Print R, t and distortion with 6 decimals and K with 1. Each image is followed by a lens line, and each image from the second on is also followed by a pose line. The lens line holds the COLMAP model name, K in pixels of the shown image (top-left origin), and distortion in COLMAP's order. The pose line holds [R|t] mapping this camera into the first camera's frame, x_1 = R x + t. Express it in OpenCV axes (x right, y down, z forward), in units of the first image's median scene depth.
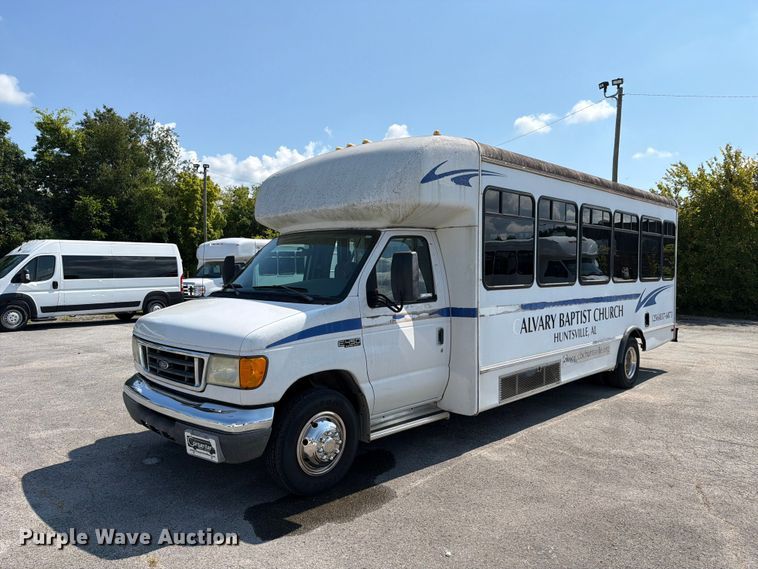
lens RADIAL K [[565.6, 0, 378.6], [0, 565.6, 282.1], [0, 0, 1]] dist [0.001078, -0.007663]
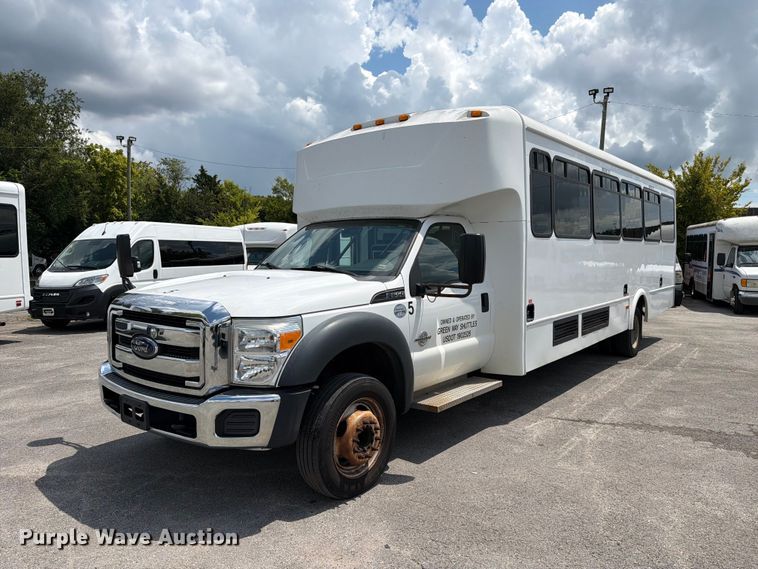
lens RADIAL K [[565.6, 0, 381.5], [0, 565.6, 288.1], [0, 0, 1]] dist [0.001078, -0.007663]
pose [[0.950622, -0.020967, 0.309643, -0.359138], [0.009036, 0.999162, 0.039916, -0.003476], [-0.310221, -0.035147, 0.950015, 0.036241]]
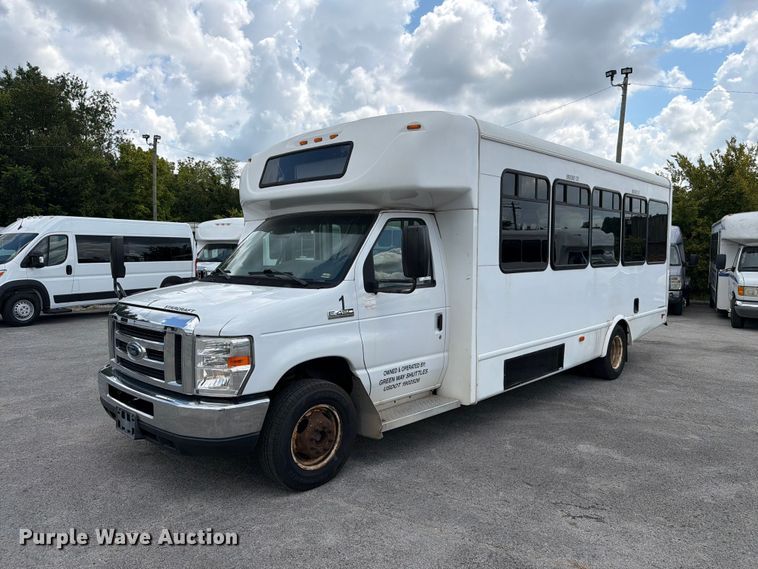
lens RADIAL K [[565.6, 0, 382.4], [0, 565.6, 284.0], [0, 0, 1]] dist [0.001078, -0.007663]
pose [[0.985007, -0.002227, 0.172499, -0.178419], [-0.003884, 0.999377, 0.035081, -0.003905], [-0.172469, -0.035225, 0.984385, 0.055106]]
